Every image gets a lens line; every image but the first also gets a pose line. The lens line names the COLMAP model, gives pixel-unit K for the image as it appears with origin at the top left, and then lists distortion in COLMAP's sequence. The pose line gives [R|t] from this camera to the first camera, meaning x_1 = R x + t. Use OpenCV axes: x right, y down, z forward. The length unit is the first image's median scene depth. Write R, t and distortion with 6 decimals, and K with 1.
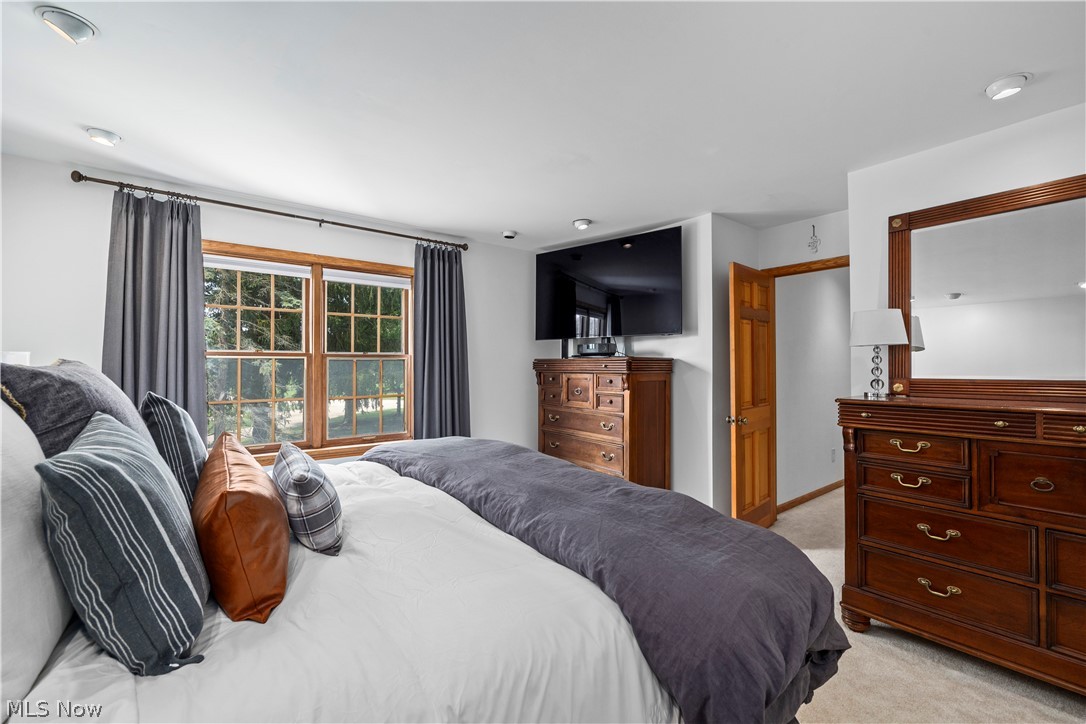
lens RADIAL K [[458.3, 0, 543.0], [0, 458.3, 362.0], [0, 0, 1]] dist [-0.001416, -0.000071]
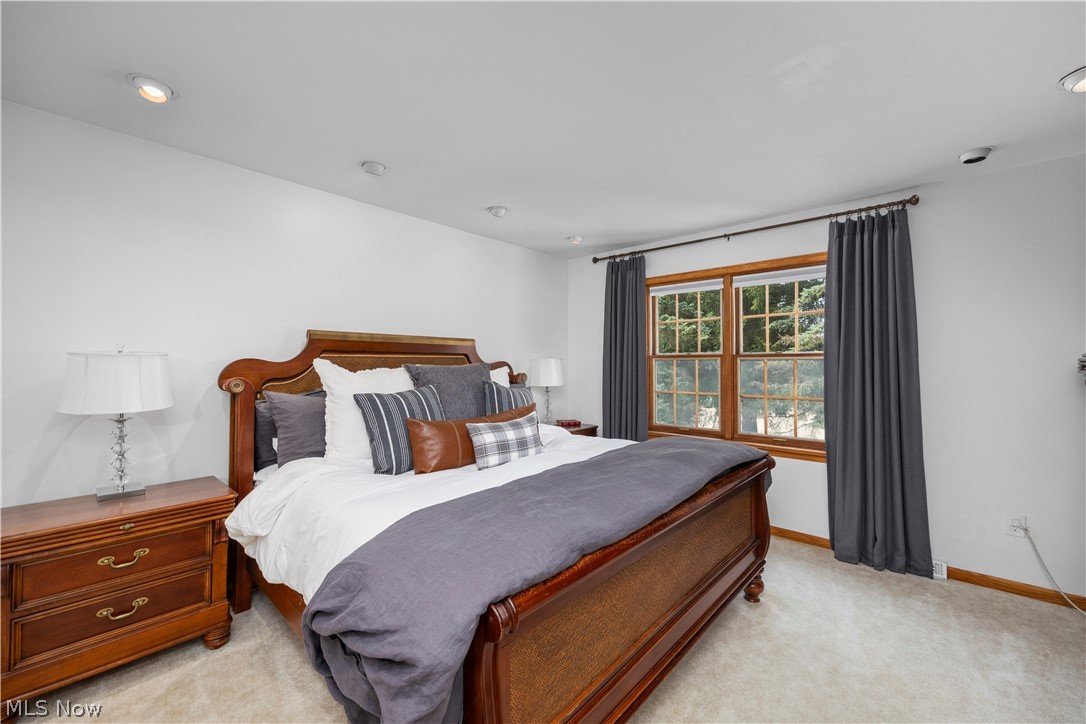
lens RADIAL K [[434.8, 0, 546.9], [0, 434.8, 362.8], [0, 0, 1]] dist [-0.001016, 0.000057]
pose [[0.181696, -0.004613, -0.983344, 0.467968], [0.004214, 0.999983, -0.003913, 0.004244], [0.983346, -0.003433, 0.181713, 0.368698]]
